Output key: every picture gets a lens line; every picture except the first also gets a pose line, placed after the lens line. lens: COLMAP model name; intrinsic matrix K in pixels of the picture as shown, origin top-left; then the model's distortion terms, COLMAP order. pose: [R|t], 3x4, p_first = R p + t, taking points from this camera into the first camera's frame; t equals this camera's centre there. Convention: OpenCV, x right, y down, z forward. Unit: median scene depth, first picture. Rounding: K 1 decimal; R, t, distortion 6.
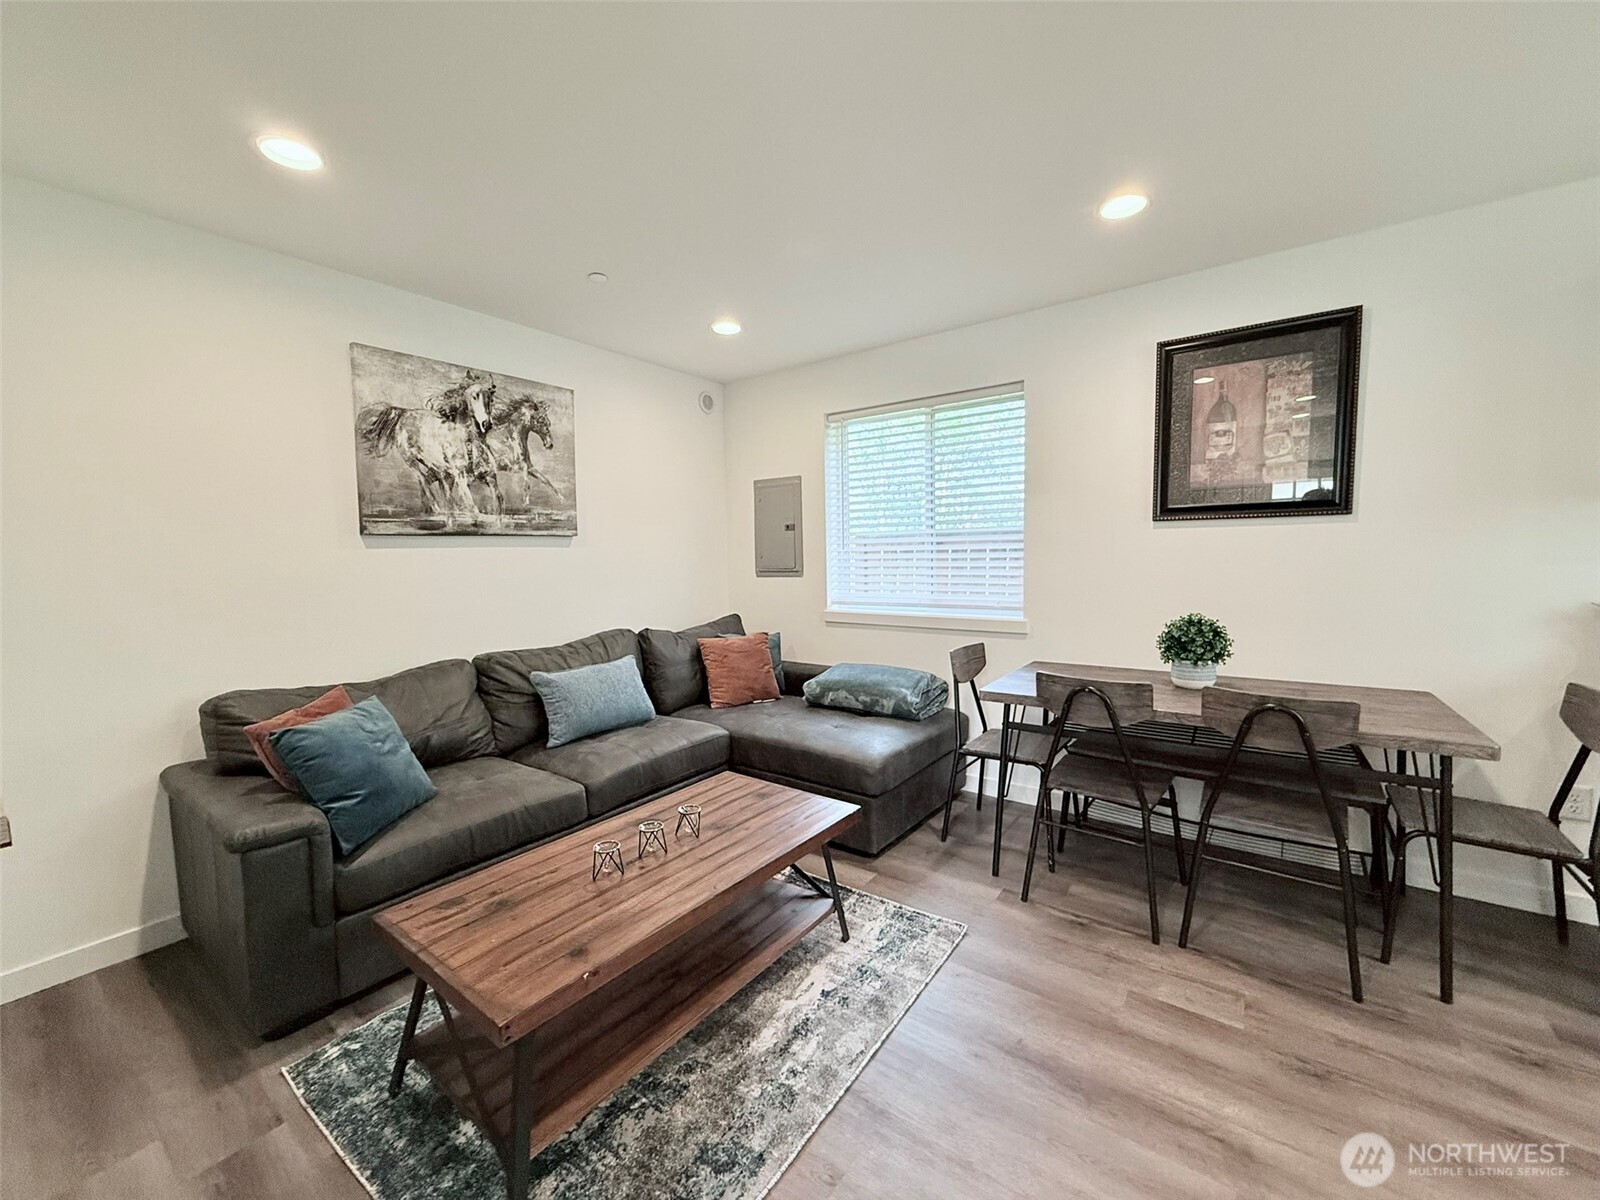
lens RADIAL K [[633.3, 0, 733.8], [0, 633.3, 601.2], [0, 0, 1]] dist [0.000570, -0.000023]
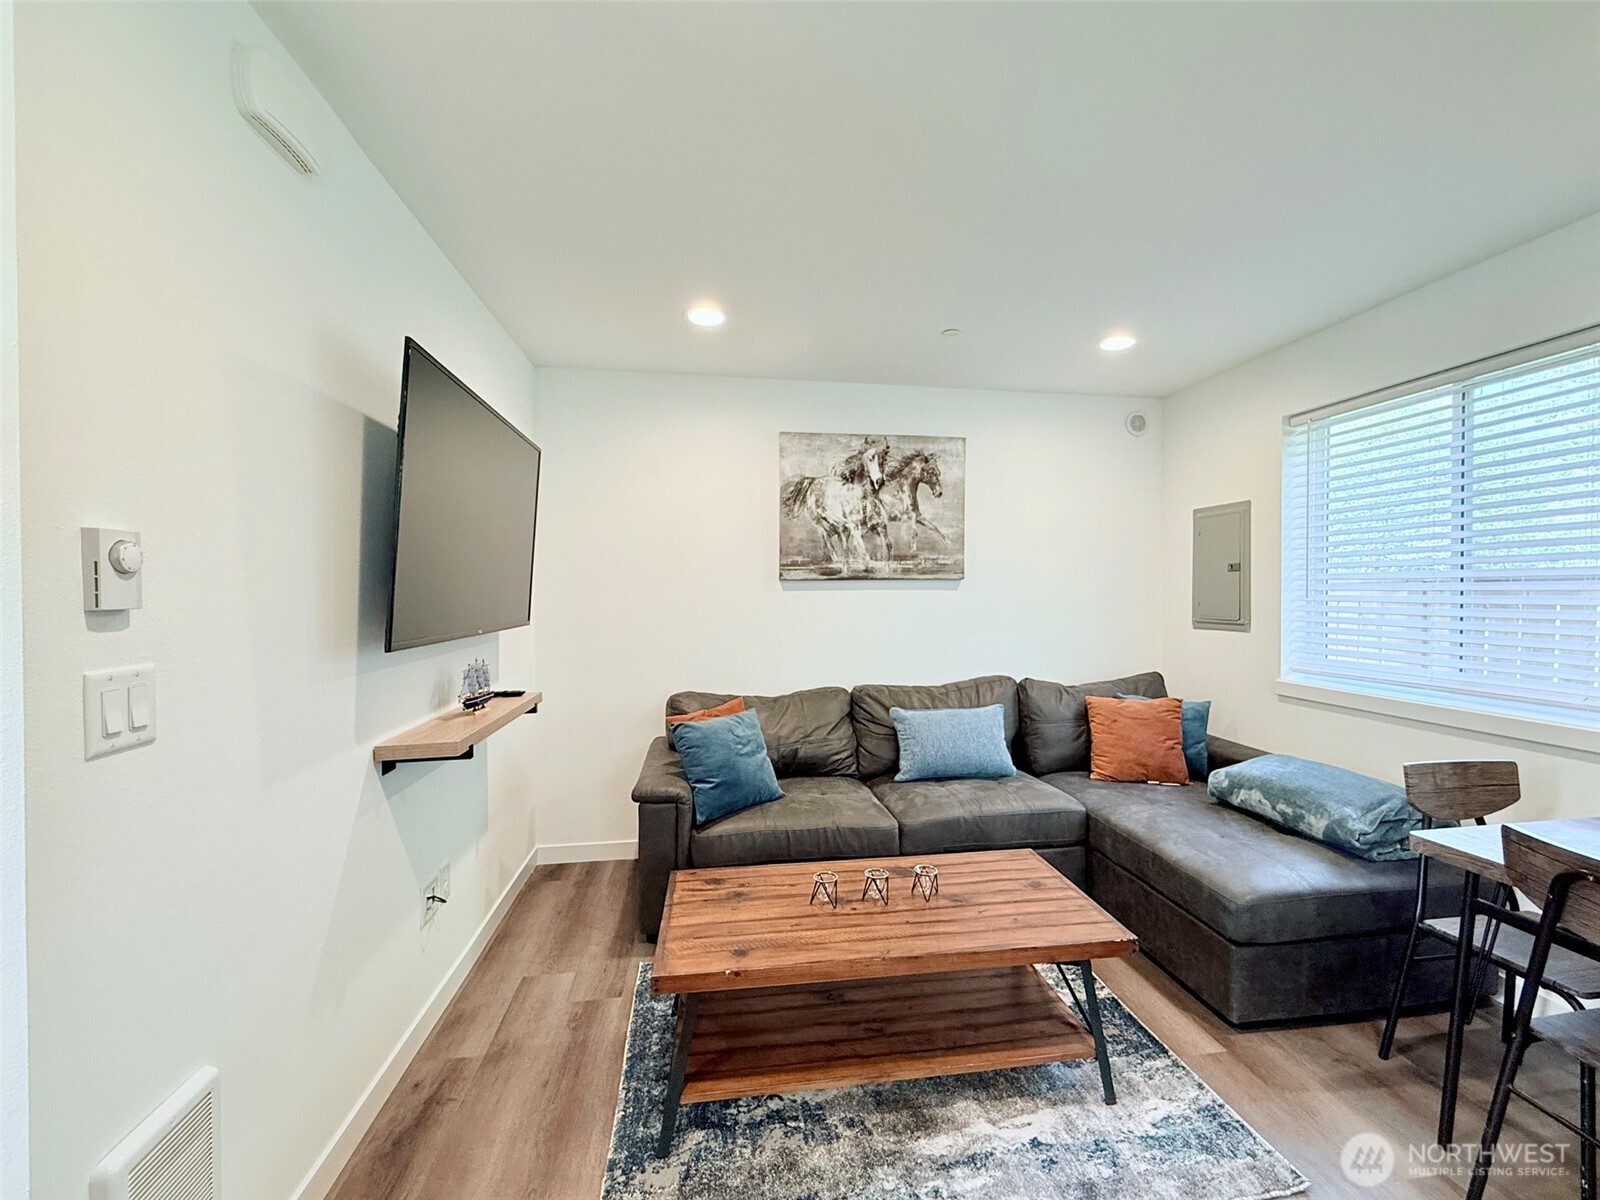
lens RADIAL K [[640.1, 0, 800.0], [0, 640.1, 600.0], [0, 0, 1]] dist [0.000650, -0.000082]
pose [[0.735047, 0.023563, -0.677607, 0.299499], [-0.058076, 0.997911, -0.028297, -0.030414], [0.675525, 0.060153, 0.734880, 0.085043]]
